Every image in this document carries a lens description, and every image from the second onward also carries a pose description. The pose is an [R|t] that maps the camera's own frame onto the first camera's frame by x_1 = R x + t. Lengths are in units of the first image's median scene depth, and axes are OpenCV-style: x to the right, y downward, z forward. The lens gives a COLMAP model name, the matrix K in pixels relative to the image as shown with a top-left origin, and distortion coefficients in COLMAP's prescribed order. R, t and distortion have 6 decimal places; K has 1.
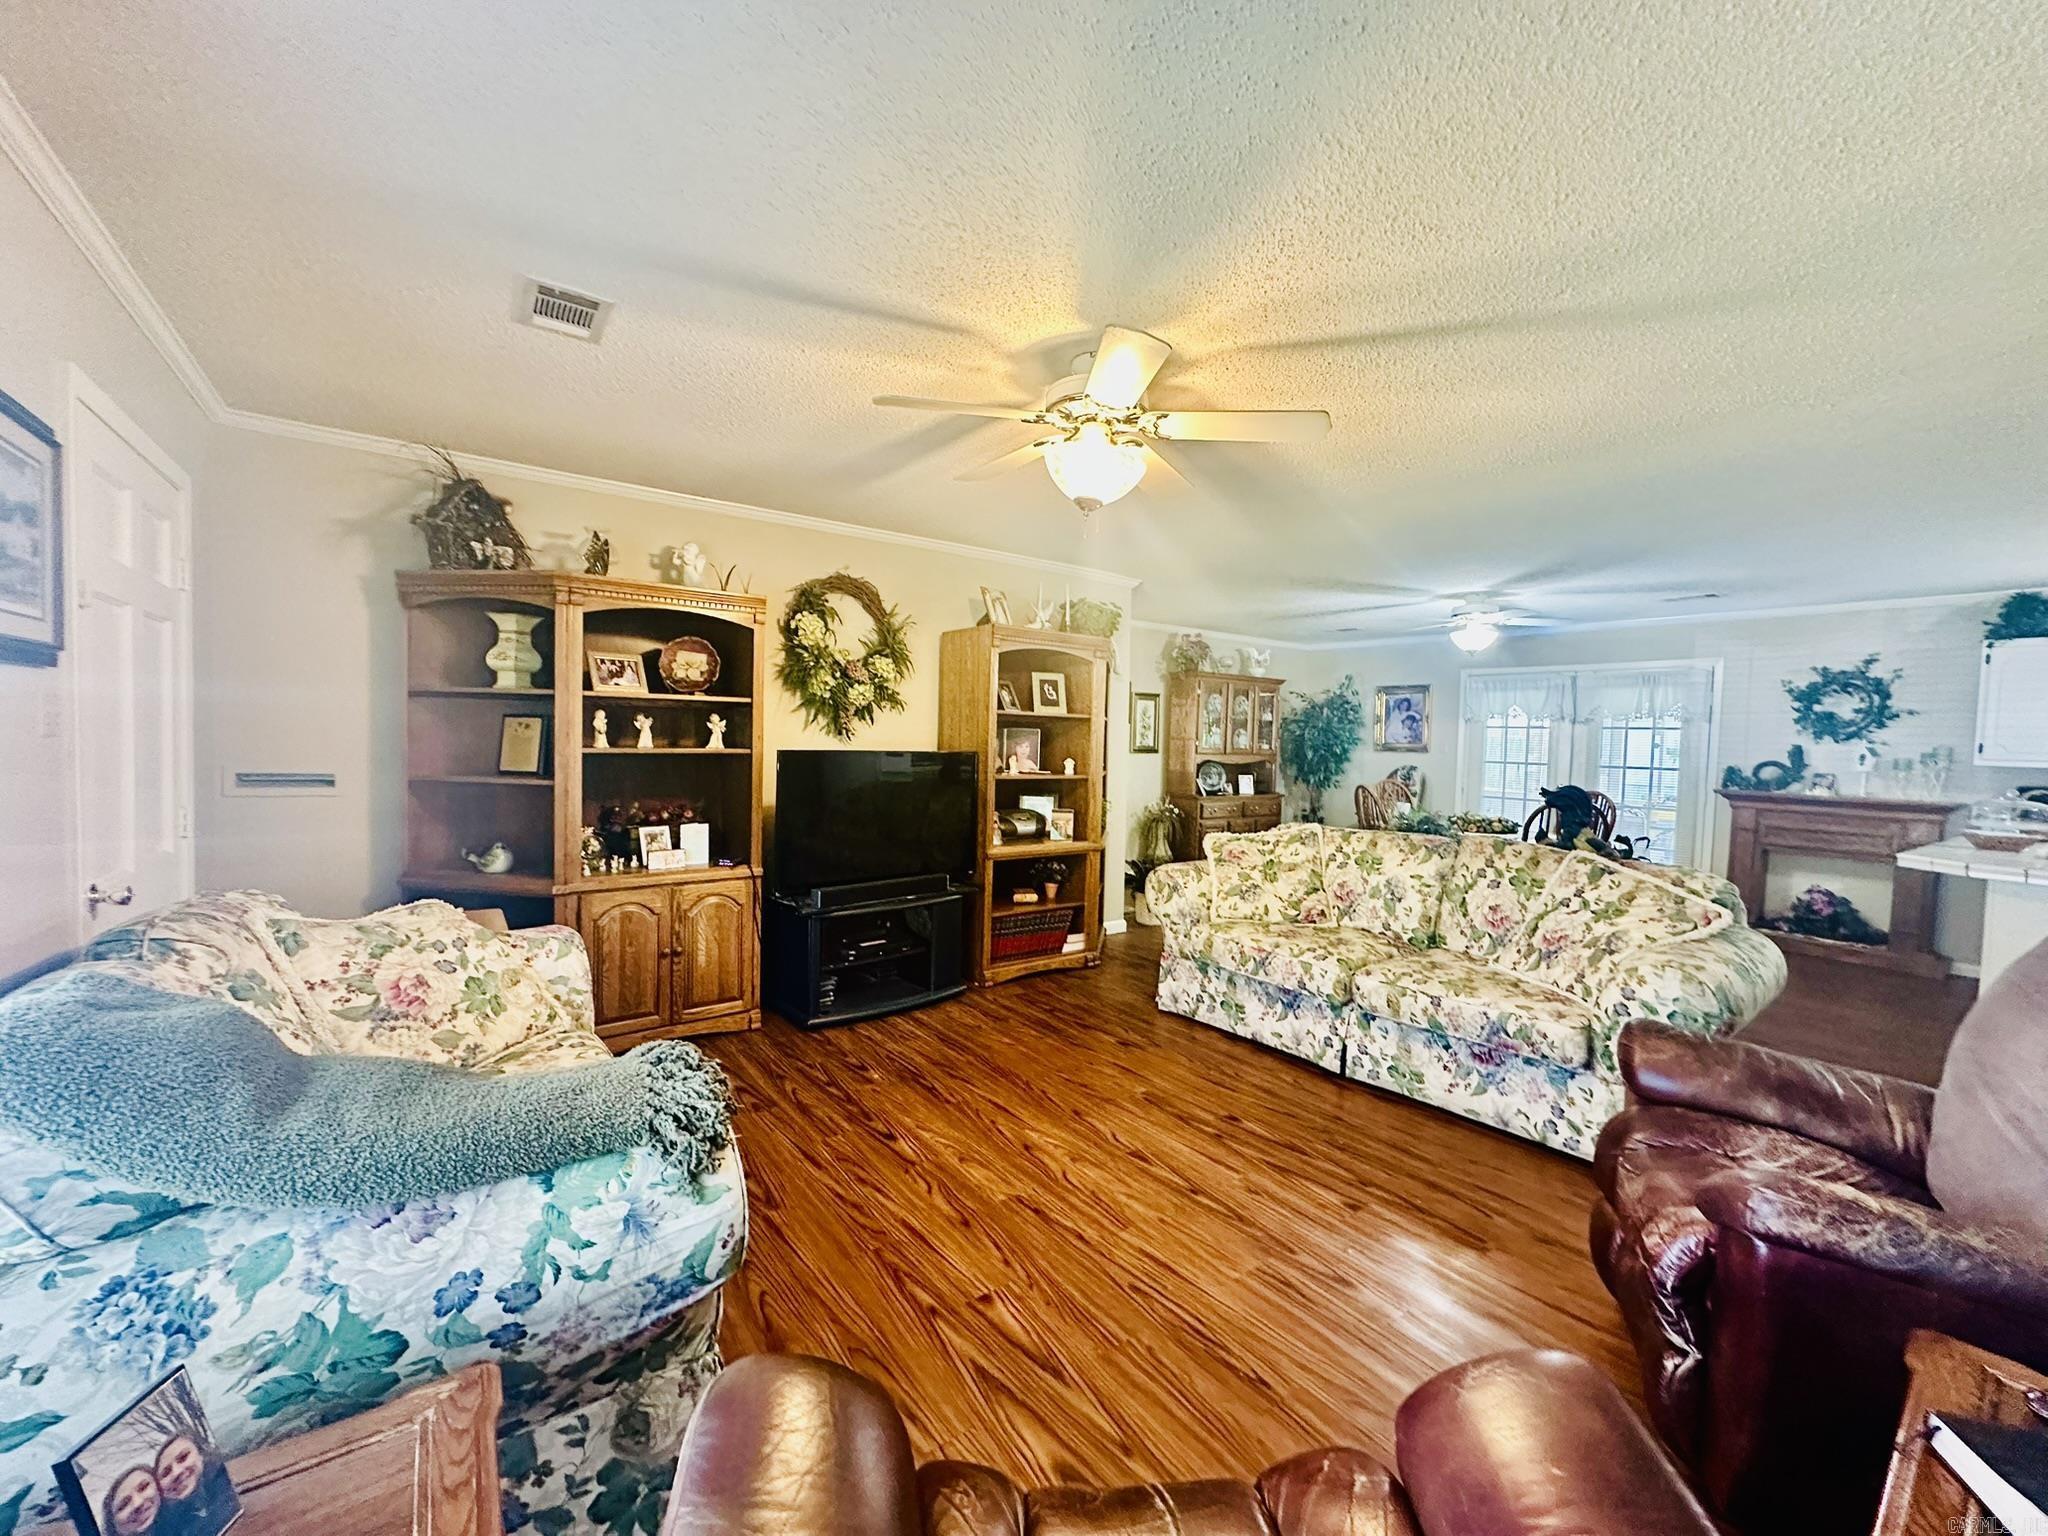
lens RADIAL K [[820.1, 0, 1028.2], [0, 820.1, 764.4], [0, 0, 1]] dist [-0.001864, 0.001501]
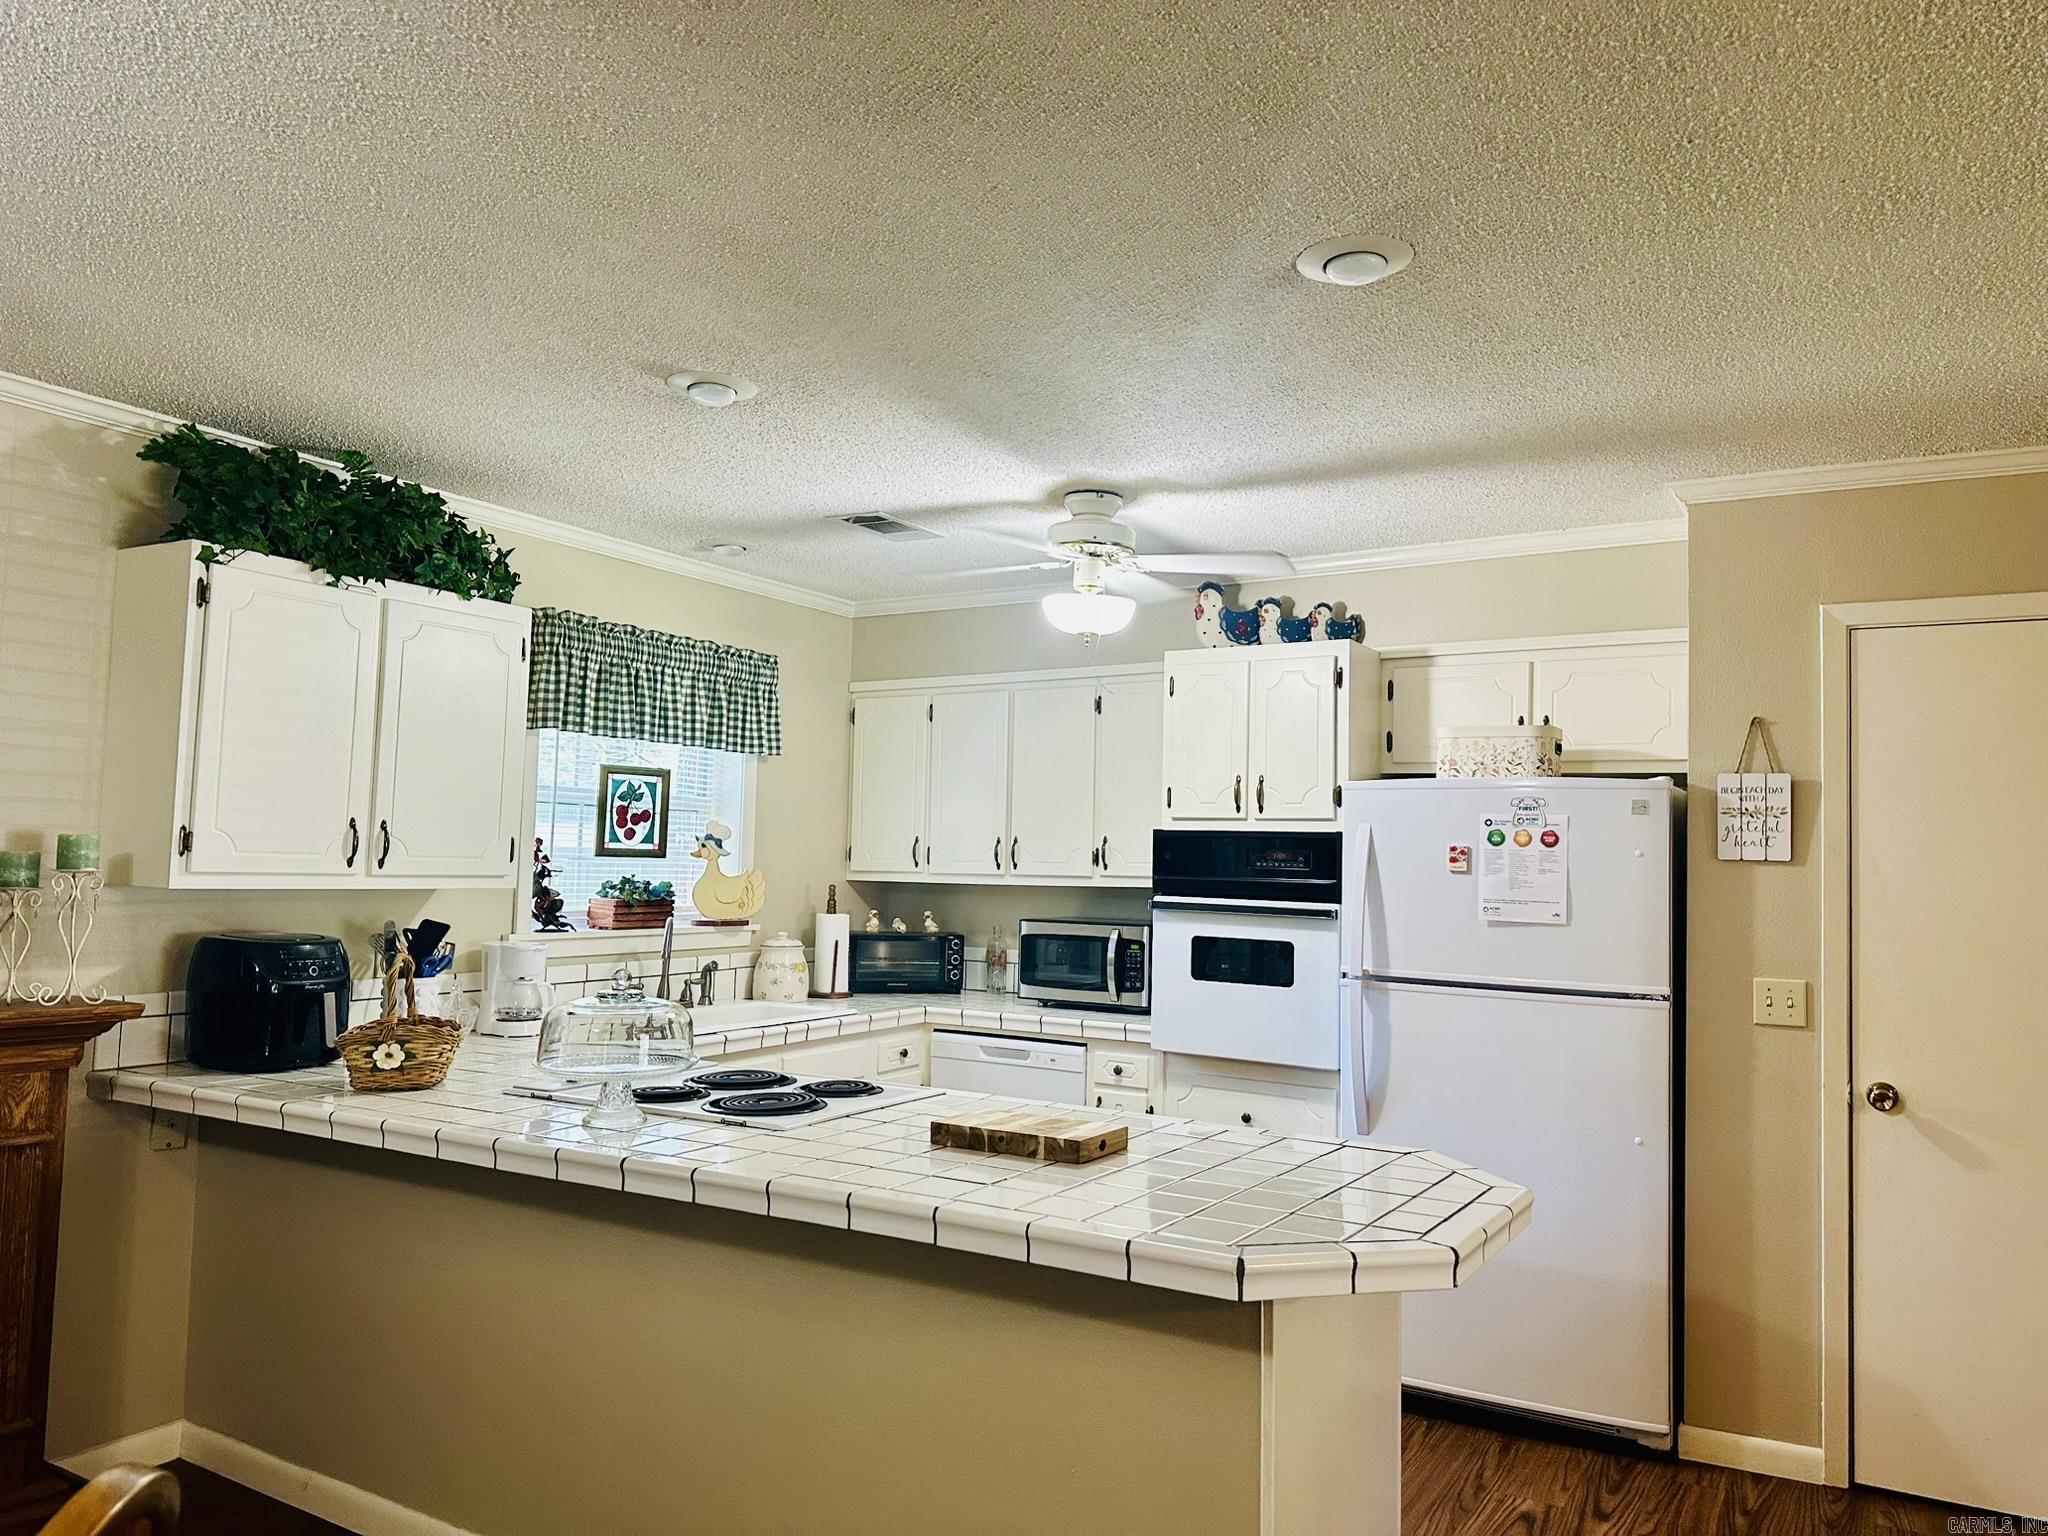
lens RADIAL K [[1435.3, 0, 1042.5], [0, 1435.3, 776.2], [0, 0, 1]] dist [0.077567, -0.099429]
pose [[-0.394990, 0.012427, 0.918601, 0.574668], [-0.006888, 0.999840, -0.016488, -0.052018], [-0.918659, -0.012840, -0.394842, 1.190661]]
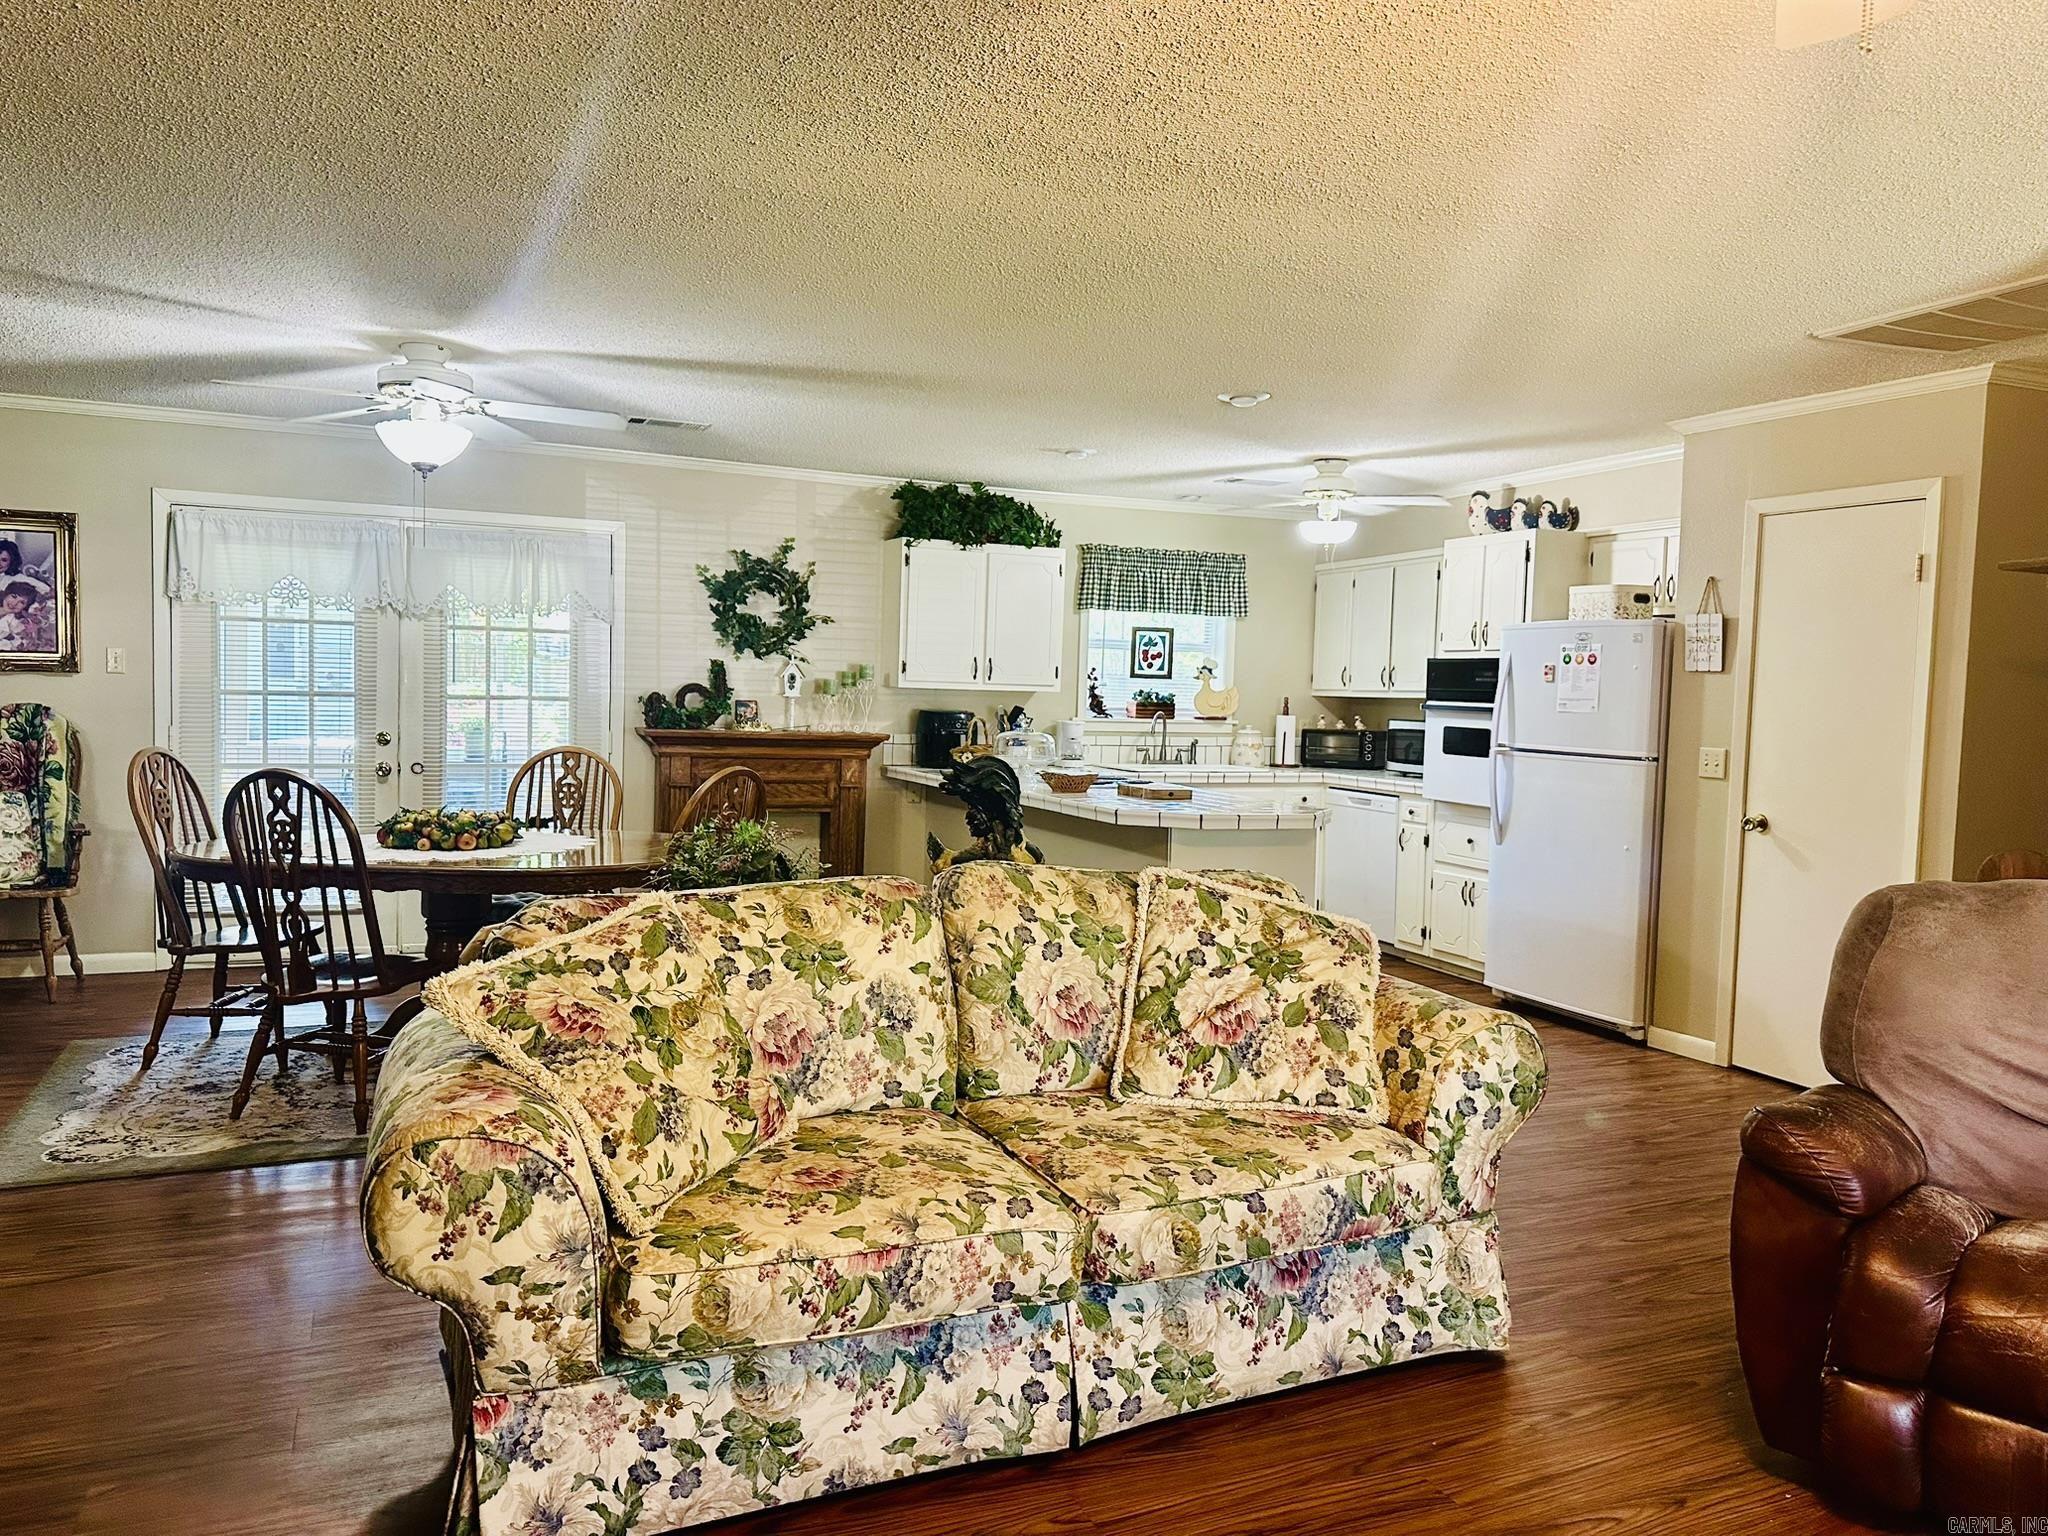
lens RADIAL K [[1435.3, 0, 1013.0], [0, 1435.3, 759.1], [0, 0, 1]] dist [0.077567, -0.099429]
pose [[0.230918, -0.076448, 0.969965, -0.308772], [0.011679, 0.997054, 0.075802, -0.046493], [-0.972903, -0.006176, 0.231131, 0.726424]]
